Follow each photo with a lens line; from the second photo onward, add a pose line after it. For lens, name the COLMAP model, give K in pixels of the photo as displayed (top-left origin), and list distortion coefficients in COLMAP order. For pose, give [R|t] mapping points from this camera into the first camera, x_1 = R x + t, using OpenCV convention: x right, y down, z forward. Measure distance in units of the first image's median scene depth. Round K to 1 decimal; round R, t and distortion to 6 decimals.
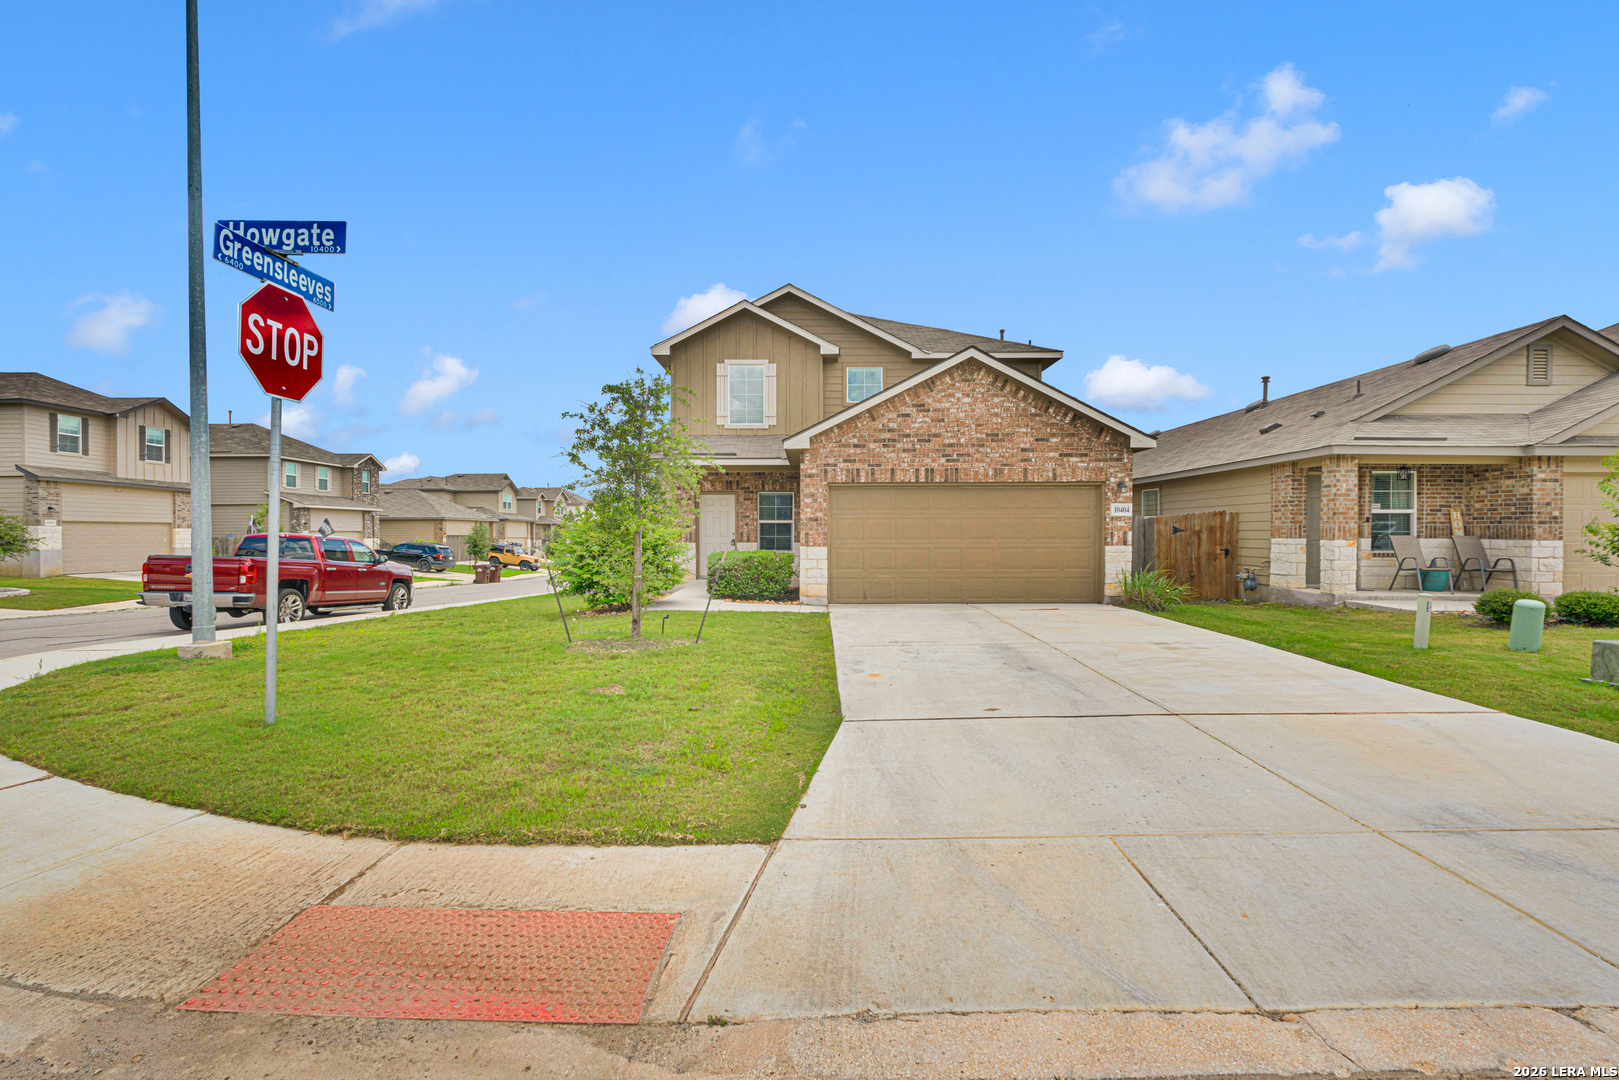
lens RADIAL K [[722.0, 0, 811.8], [0, 722.0, 542.7], [0, 0, 1]] dist [-0.002796, -0.000213]
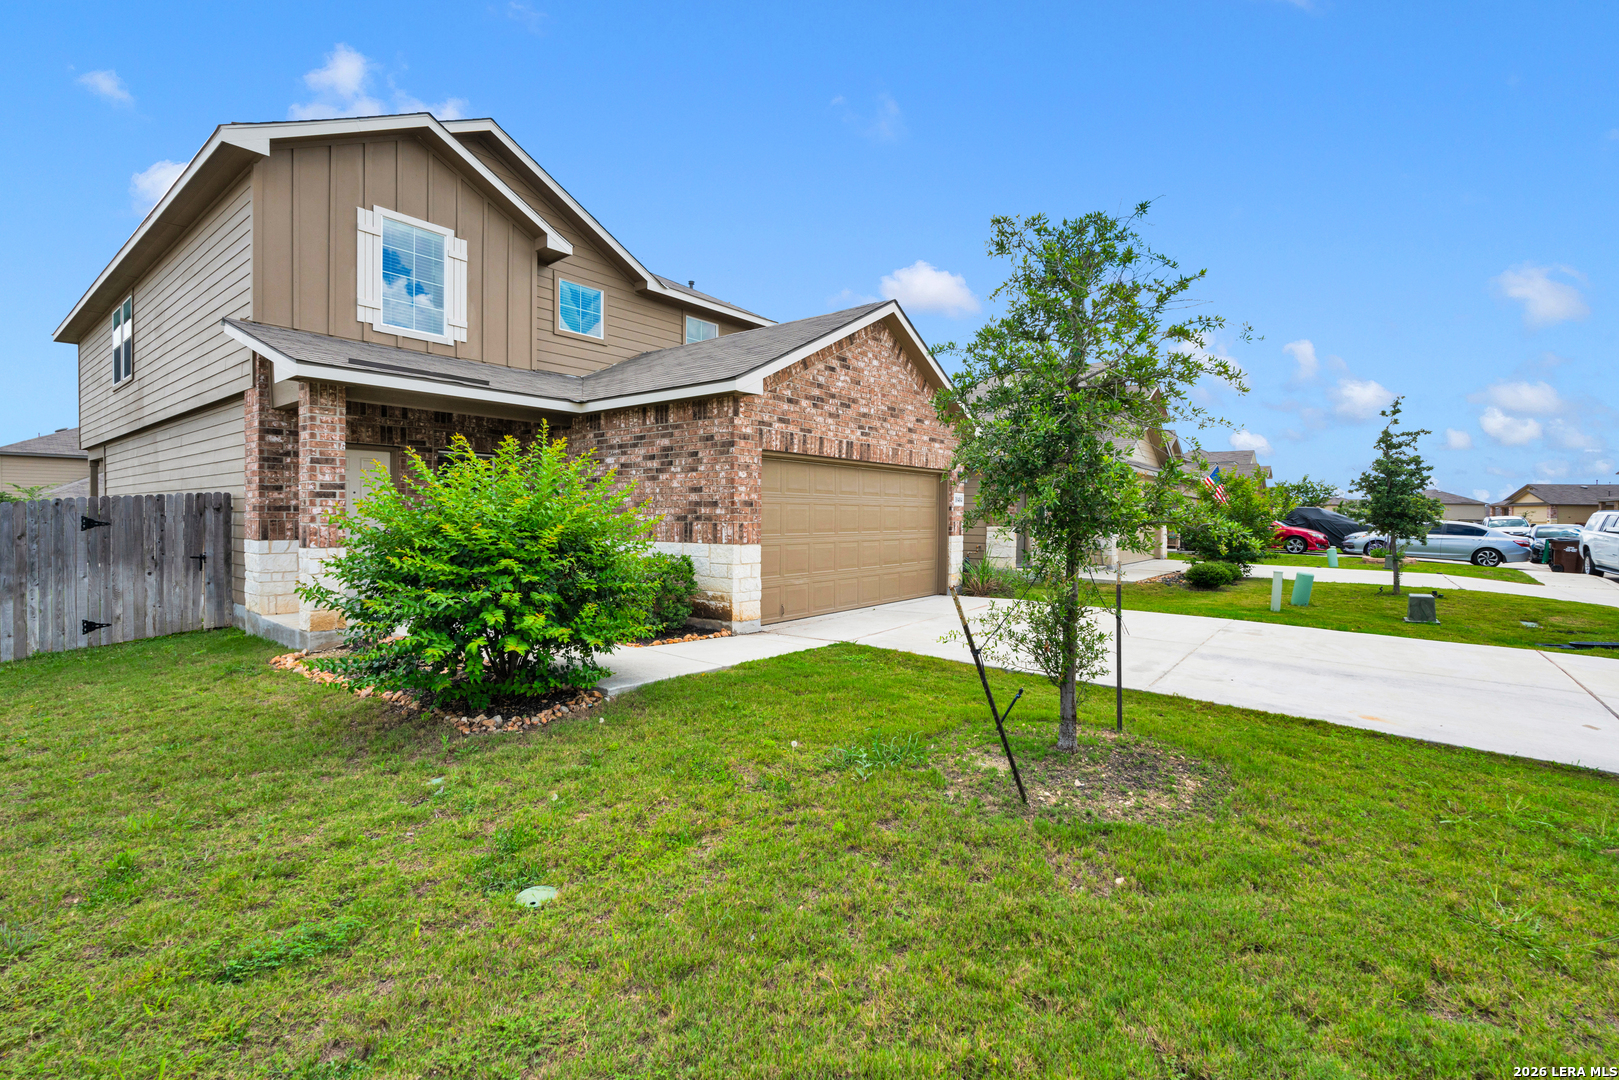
lens RADIAL K [[722.0, 0, 811.4], [0, 722.0, 524.8], [0, 0, 1]] dist [-0.002796, -0.000213]
pose [[0.603356, -0.005375, 0.797454, -0.490110], [0.005086, 0.999983, 0.002892, -0.014453], [-0.797456, 0.002311, 0.603373, 0.557164]]
